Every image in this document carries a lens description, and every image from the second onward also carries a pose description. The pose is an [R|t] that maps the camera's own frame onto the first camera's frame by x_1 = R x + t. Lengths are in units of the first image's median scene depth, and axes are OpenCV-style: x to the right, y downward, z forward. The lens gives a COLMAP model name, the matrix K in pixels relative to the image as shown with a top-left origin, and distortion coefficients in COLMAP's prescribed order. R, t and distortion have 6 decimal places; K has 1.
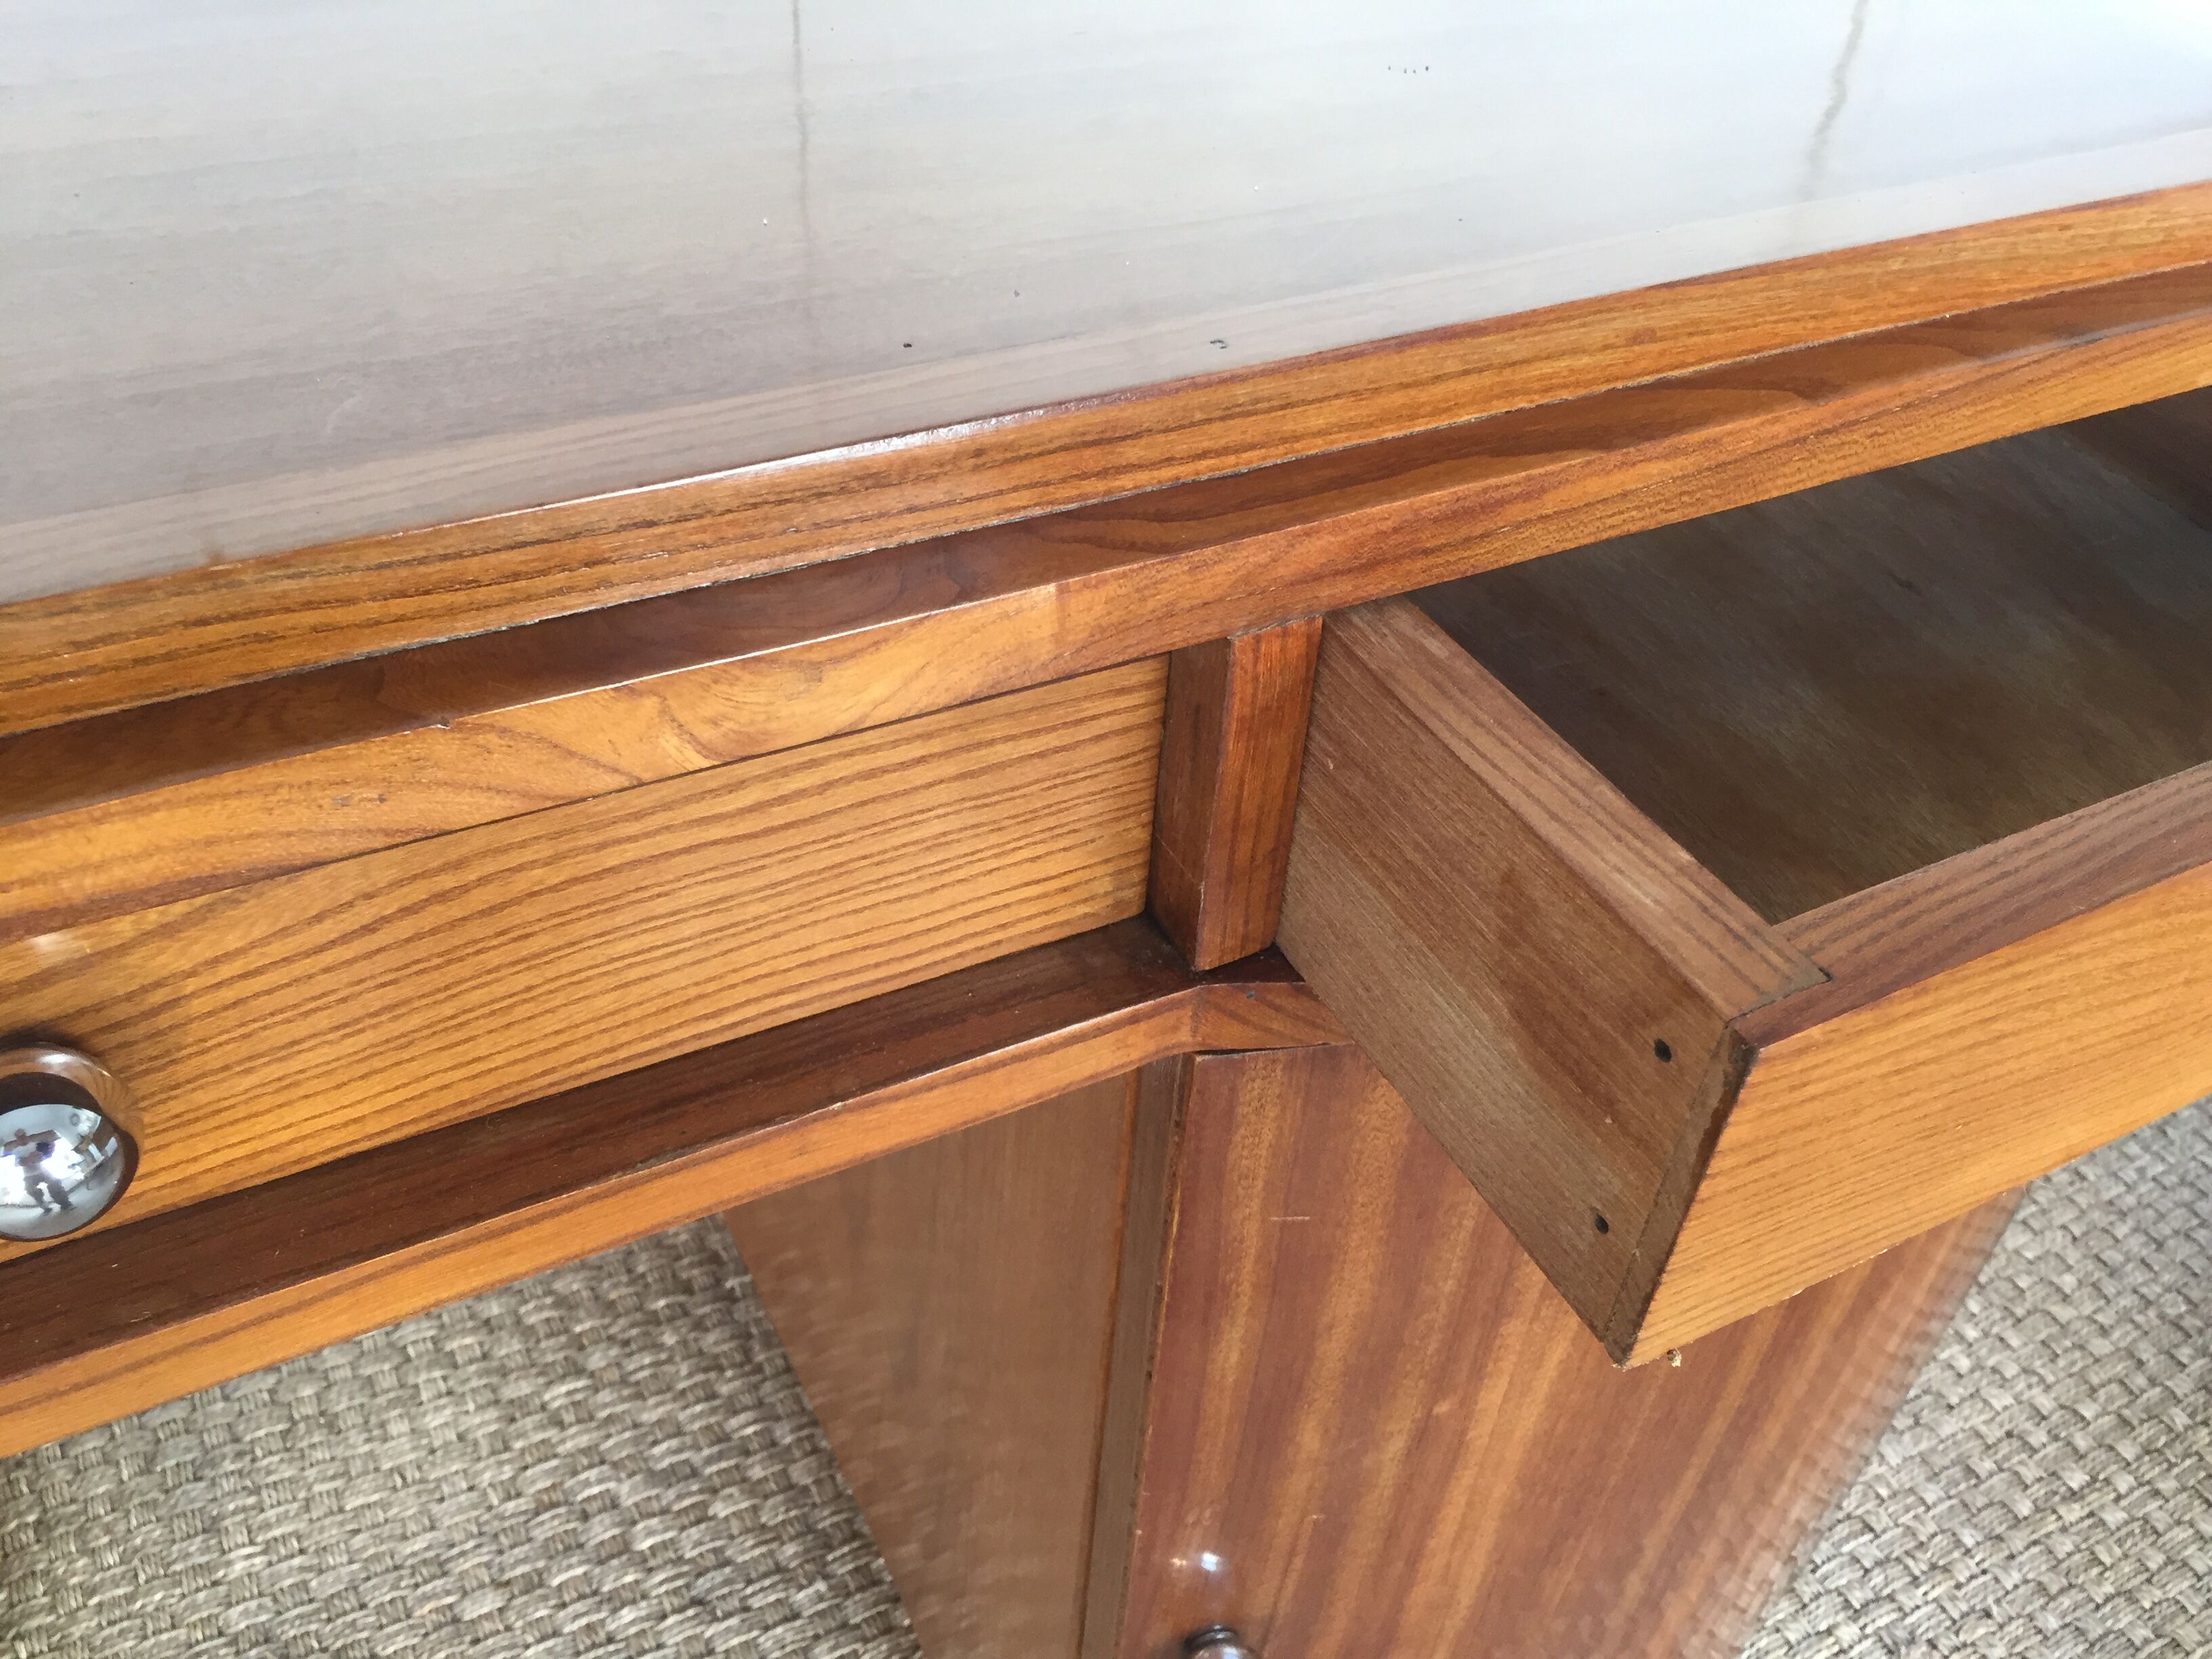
lens RADIAL K [[1826.3, 0, 1111.7], [0, 1826.3, 821.0], [0, 0, 1]] dist [0.008952, -0.045639]
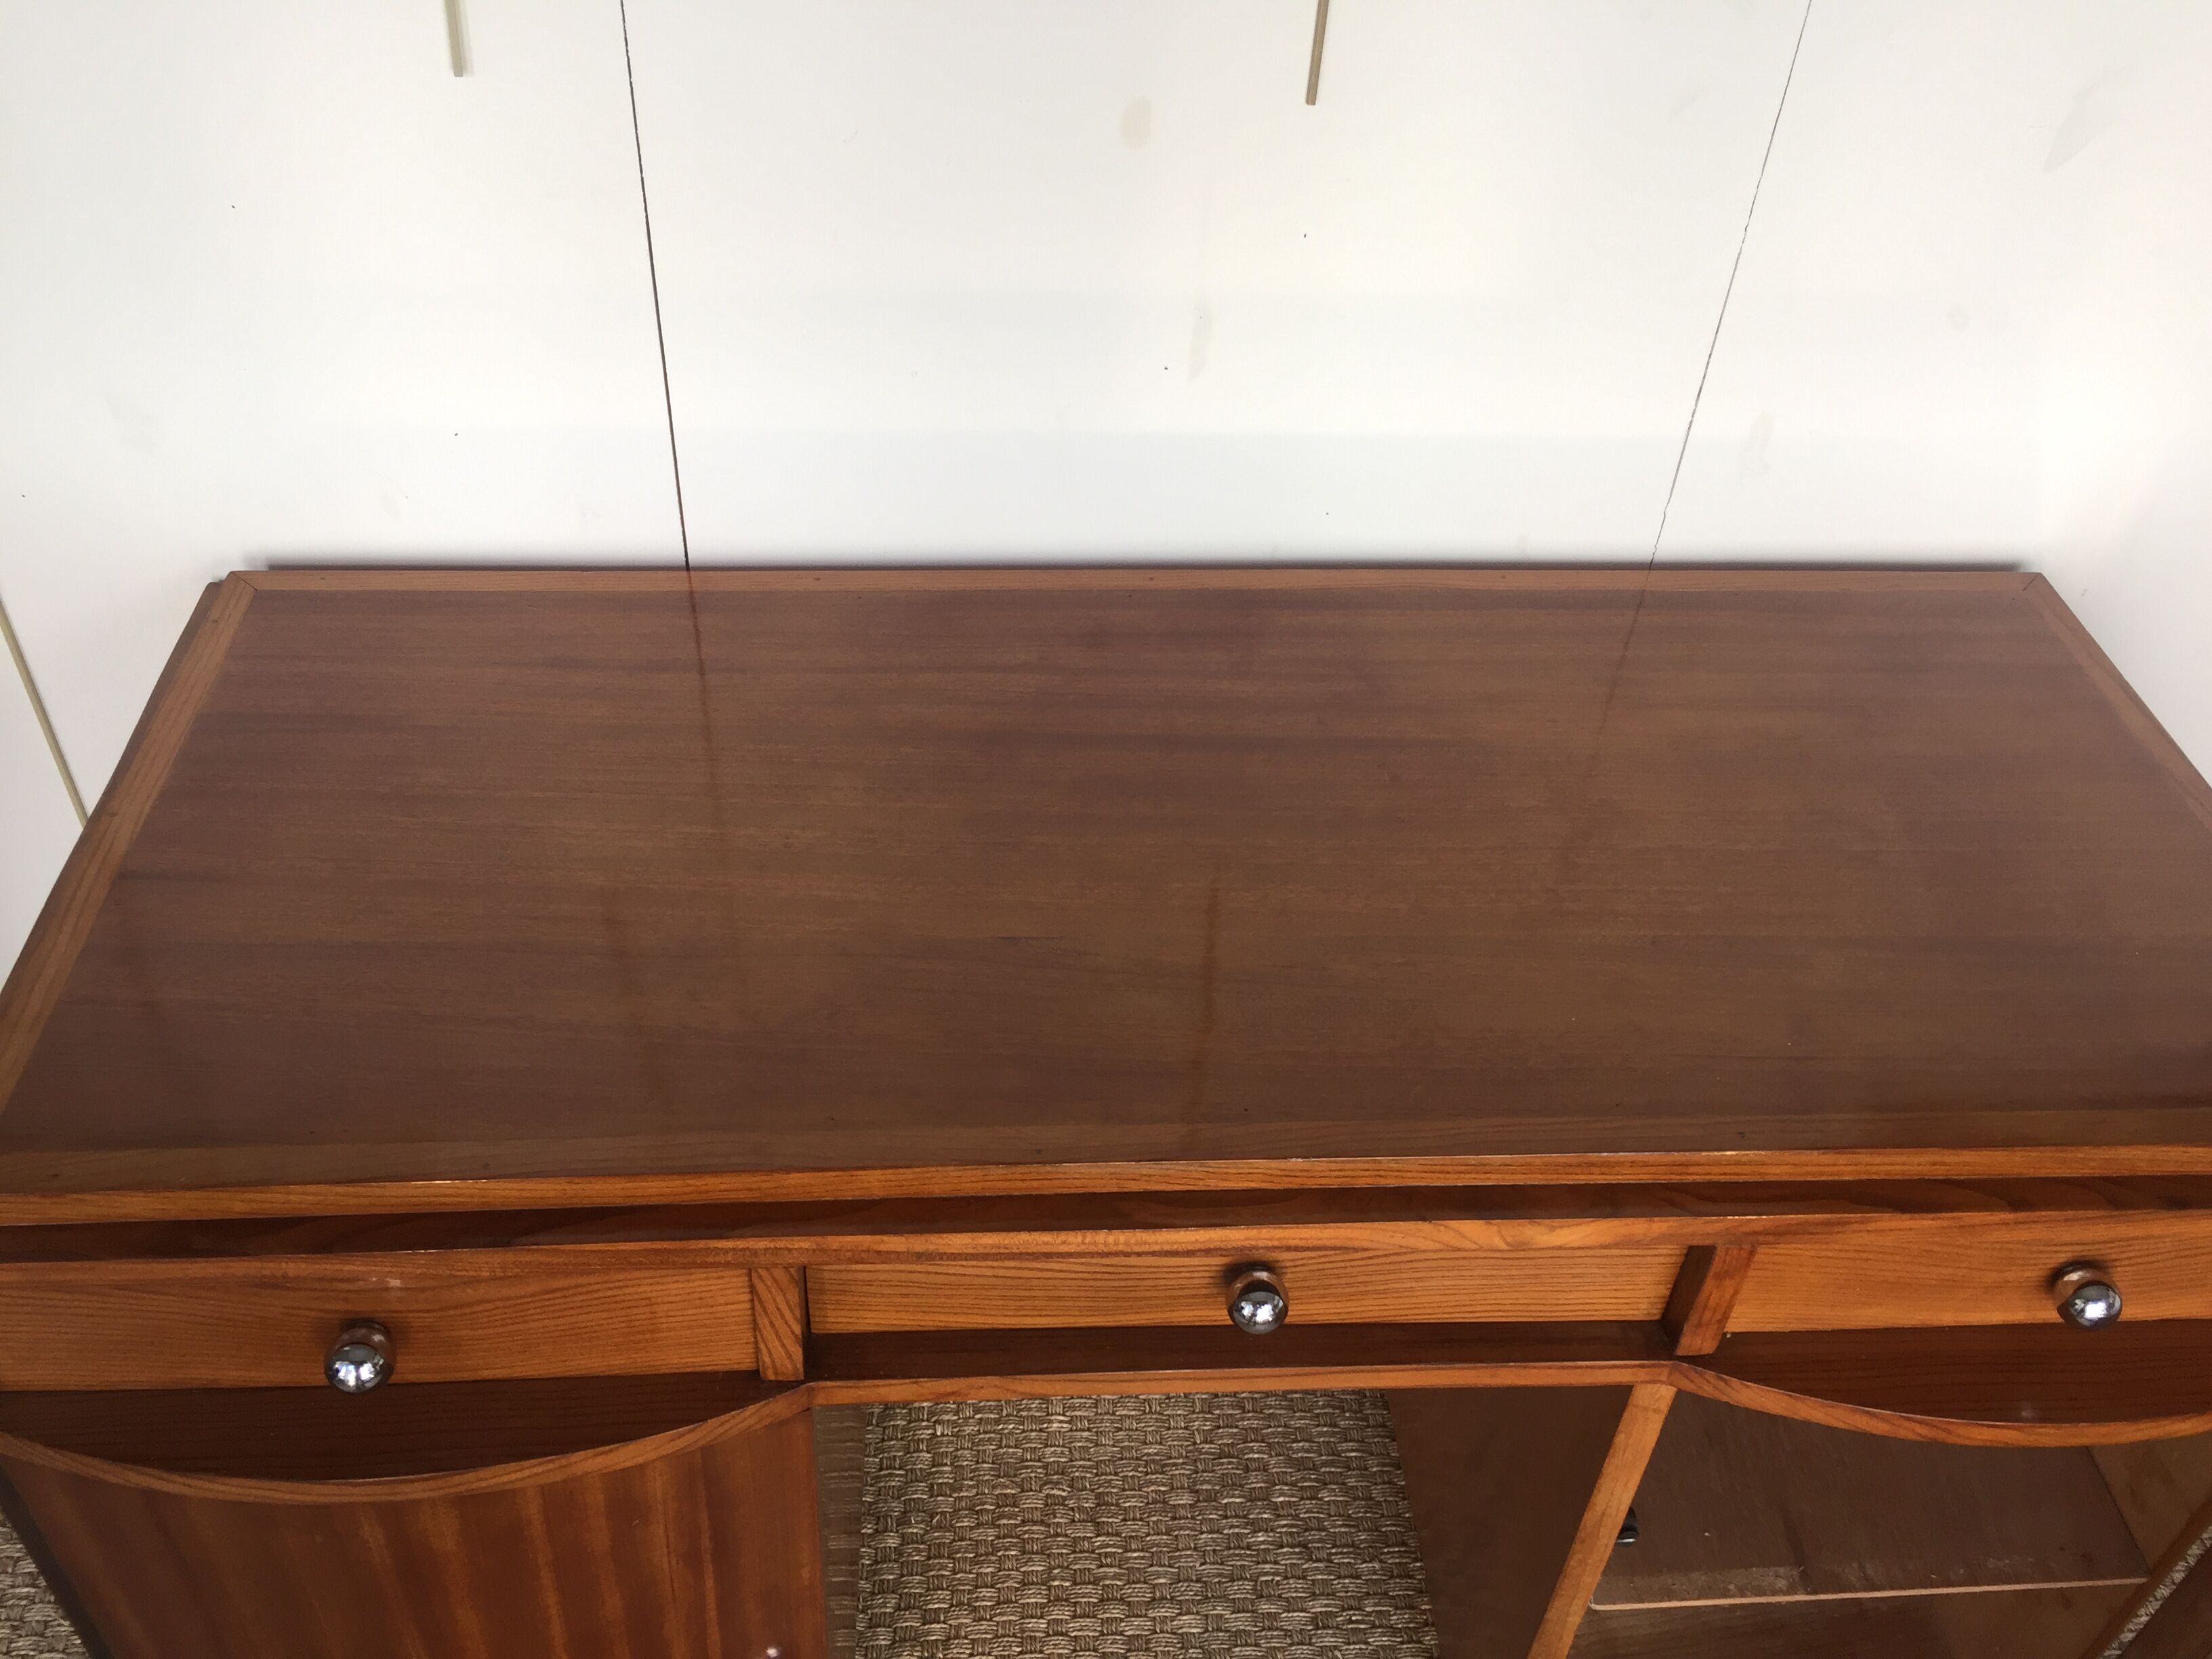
lens RADIAL K [[1826.3, 0, 1104.7], [0, 1826.3, 829.6], [0, 0, 1]] dist [0.008952, -0.045639]
pose [[0.909170, 0.247957, -0.334555, -0.000707], [-0.252817, 0.967058, 0.029696, -0.194339], [0.330897, 0.057582, 0.941908, -0.632818]]
